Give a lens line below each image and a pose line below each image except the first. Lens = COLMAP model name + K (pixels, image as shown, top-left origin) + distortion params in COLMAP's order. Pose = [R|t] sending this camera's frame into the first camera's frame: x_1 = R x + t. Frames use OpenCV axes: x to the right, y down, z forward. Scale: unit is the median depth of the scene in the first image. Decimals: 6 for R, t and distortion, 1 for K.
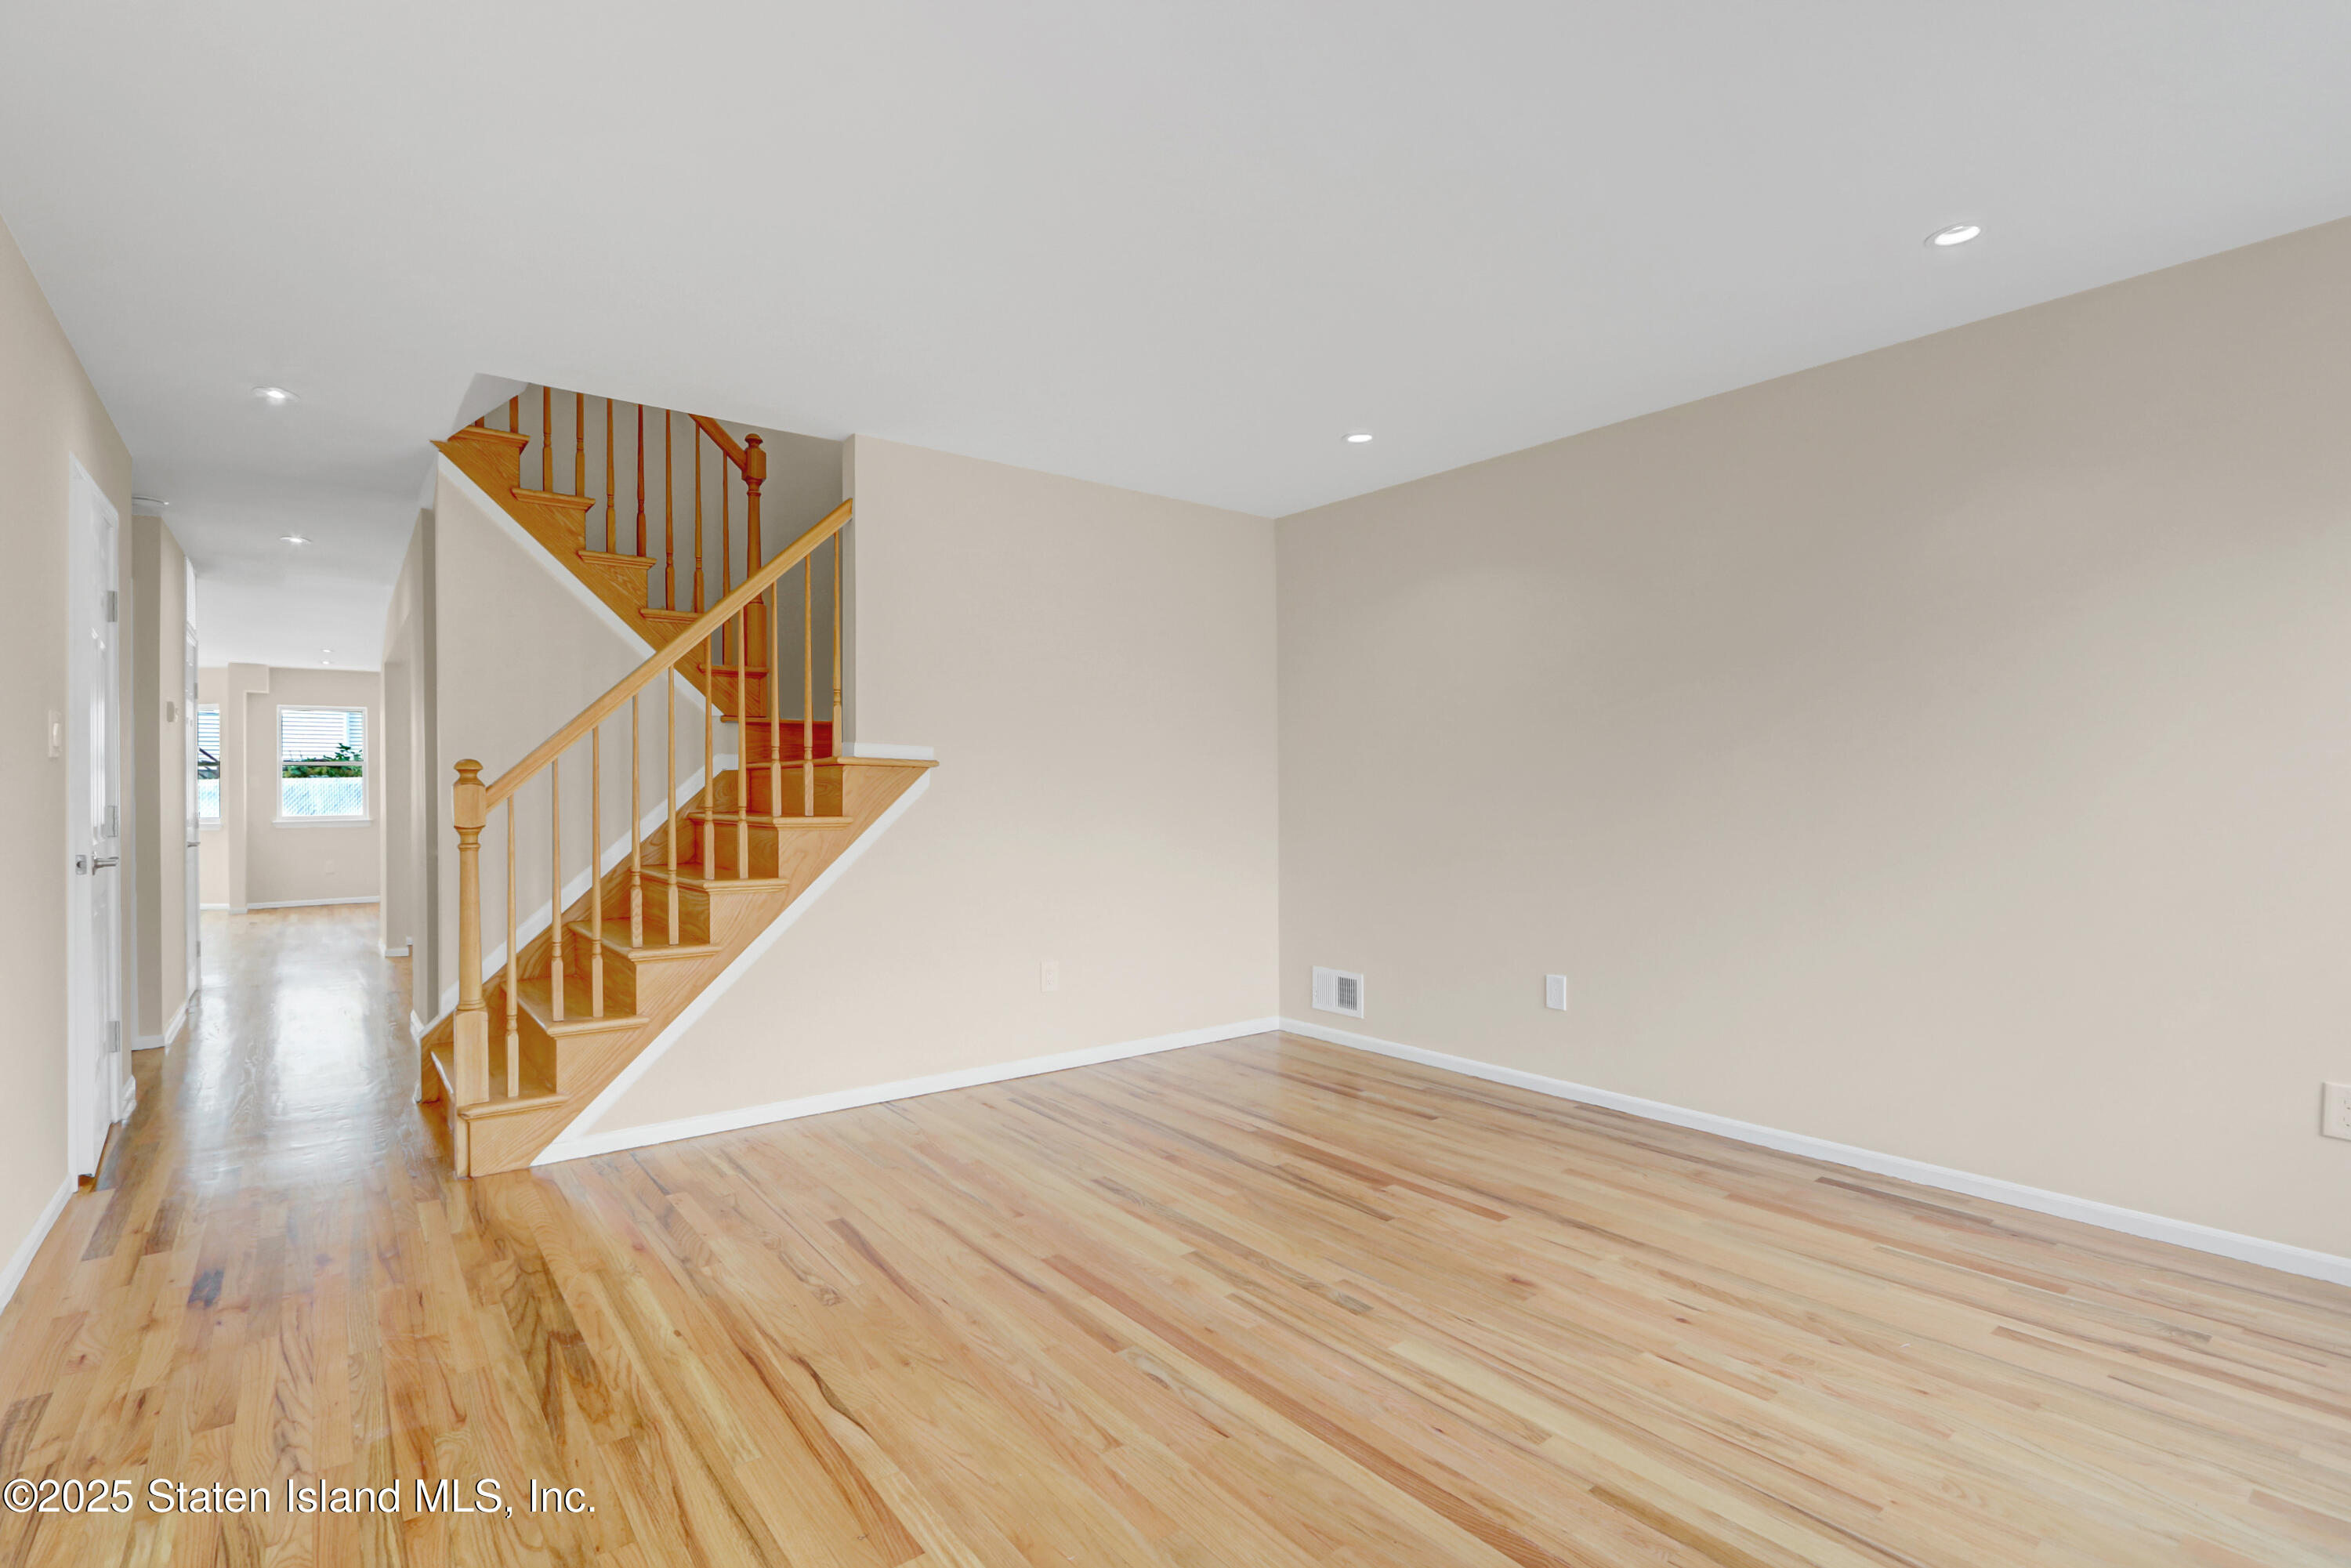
lens RADIAL K [[1095.9, 0, 1137.4], [0, 1095.9, 797.2], [0, 0, 1]] dist [-0.011896, 0.002561]
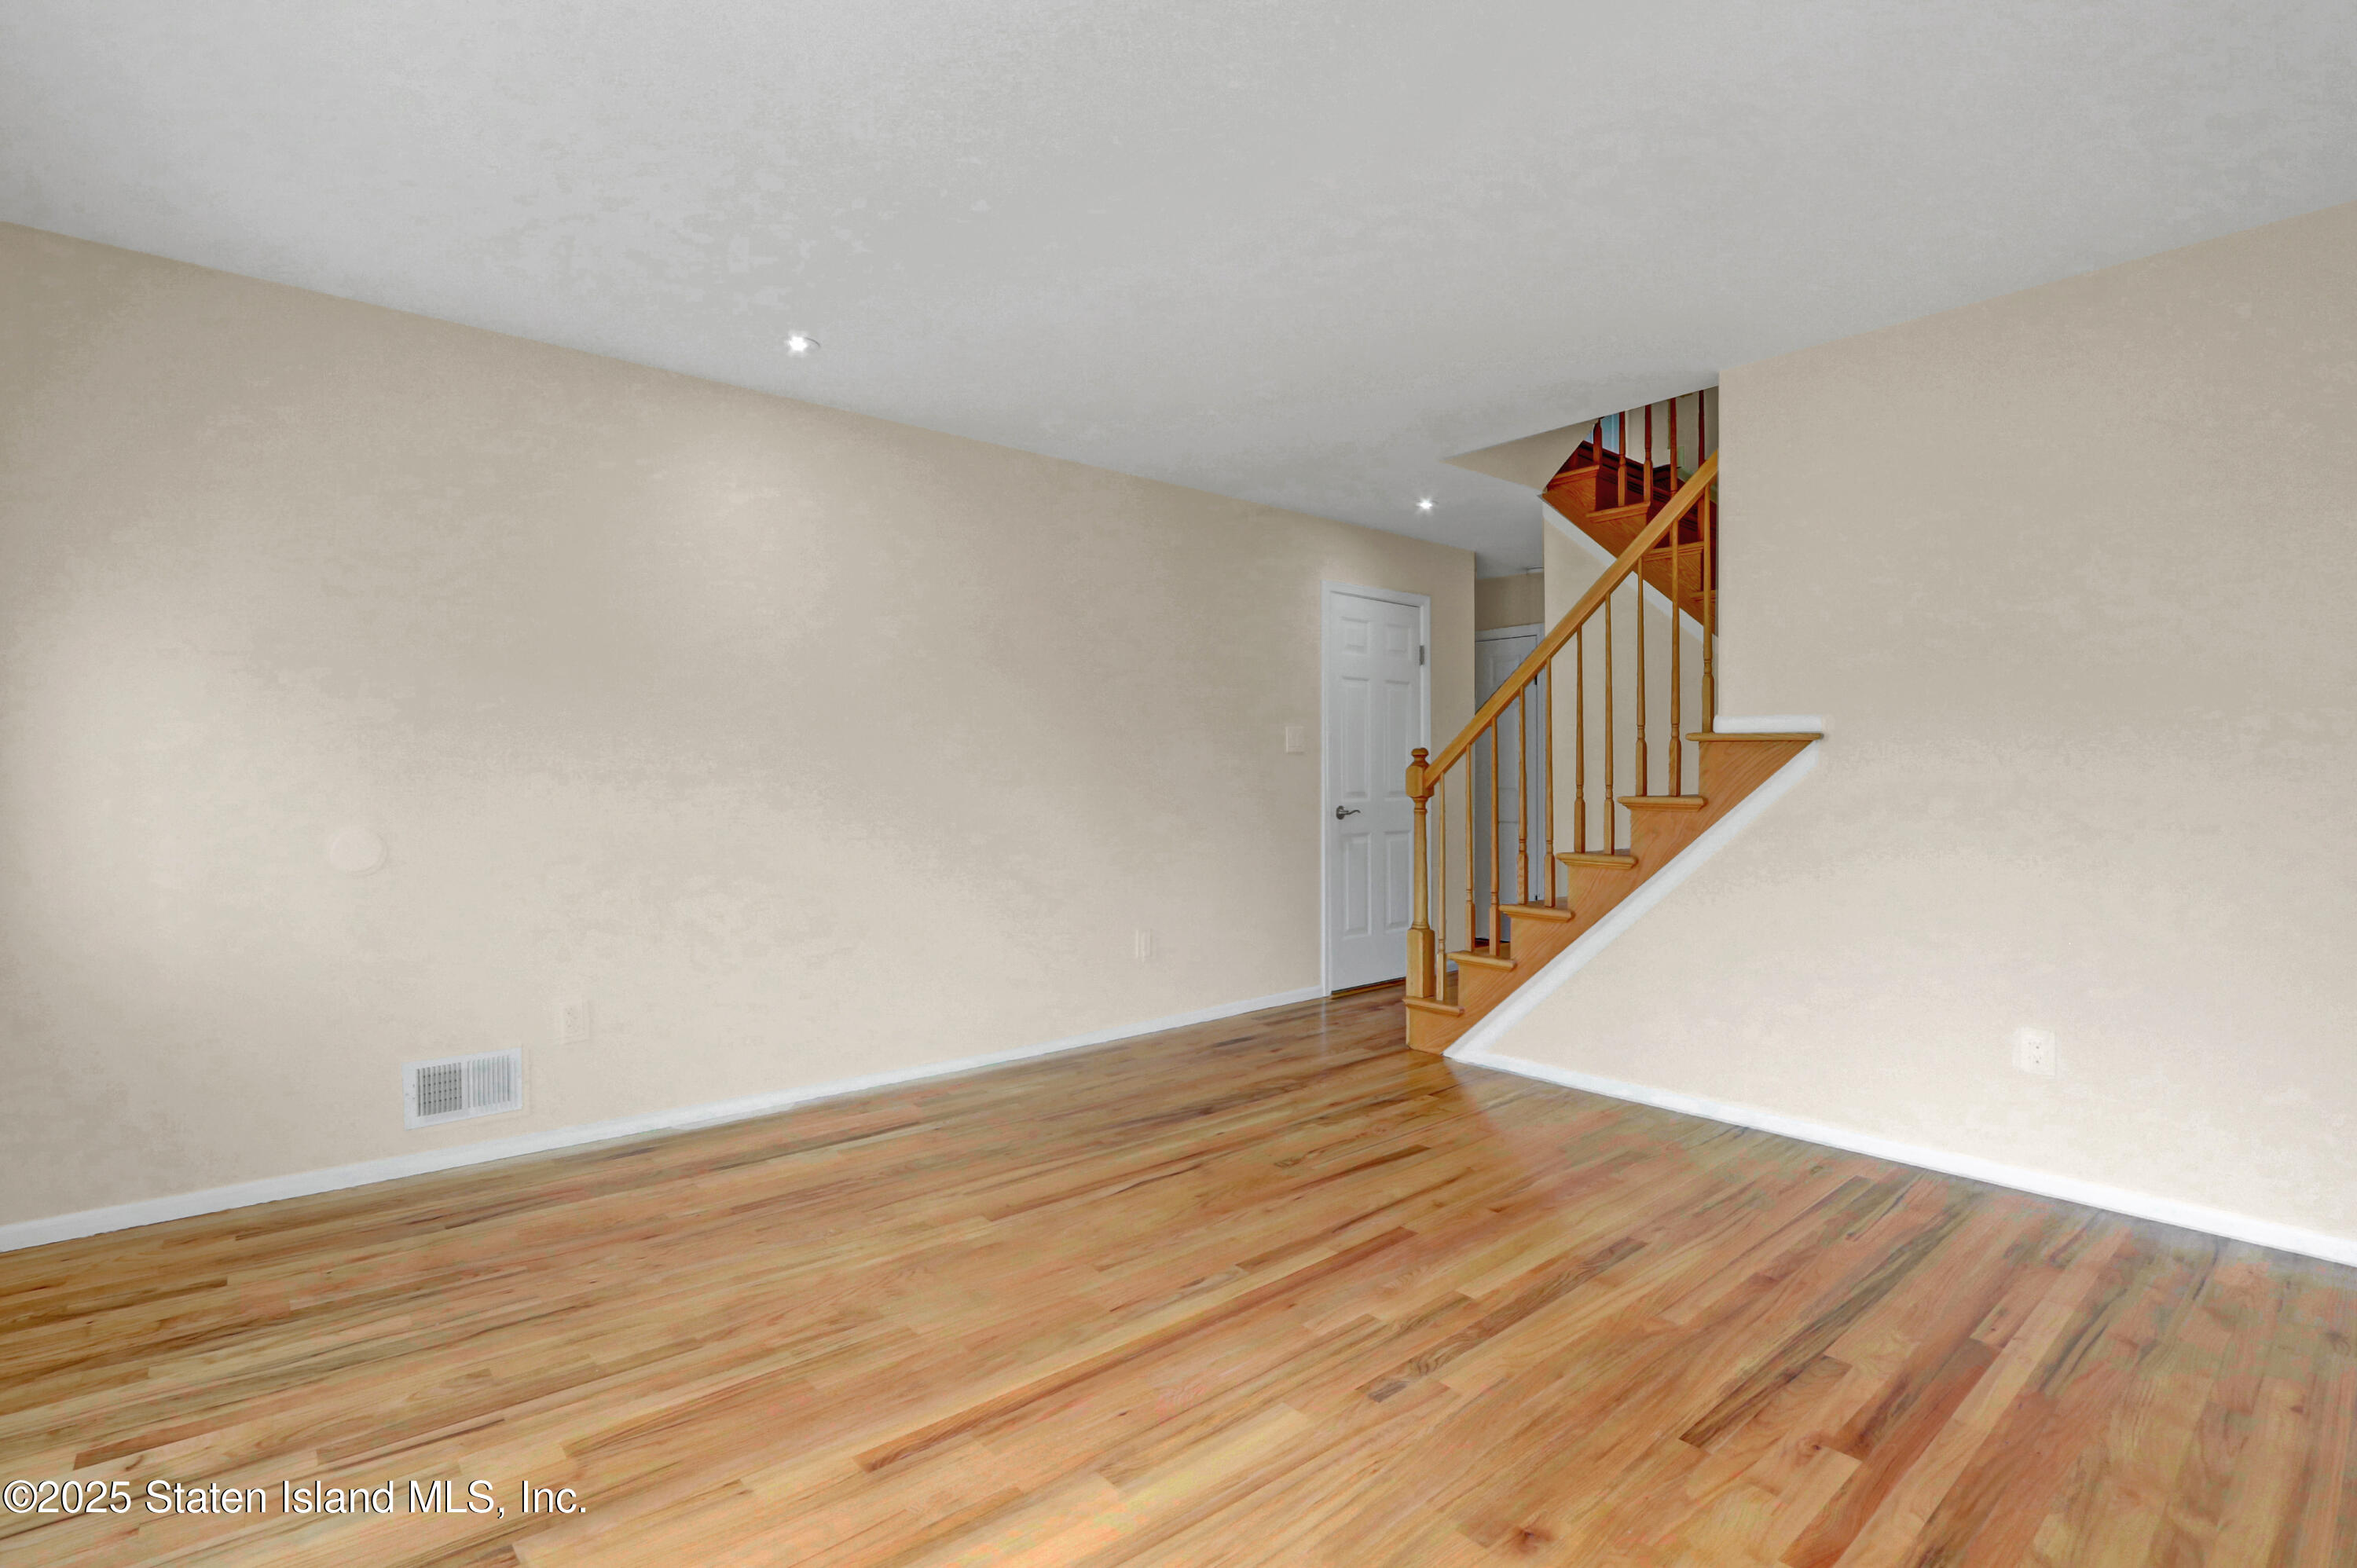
lens RADIAL K [[1098.7, 0, 1140.3], [0, 1098.7, 797.3], [0, 0, 1]] dist [-0.011896, 0.002561]
pose [[0.037235, 0.023077, -0.999040, 0.760449], [0.001280, 0.999731, 0.023141, -0.006683], [0.999306, -0.002141, 0.037196, 0.586095]]
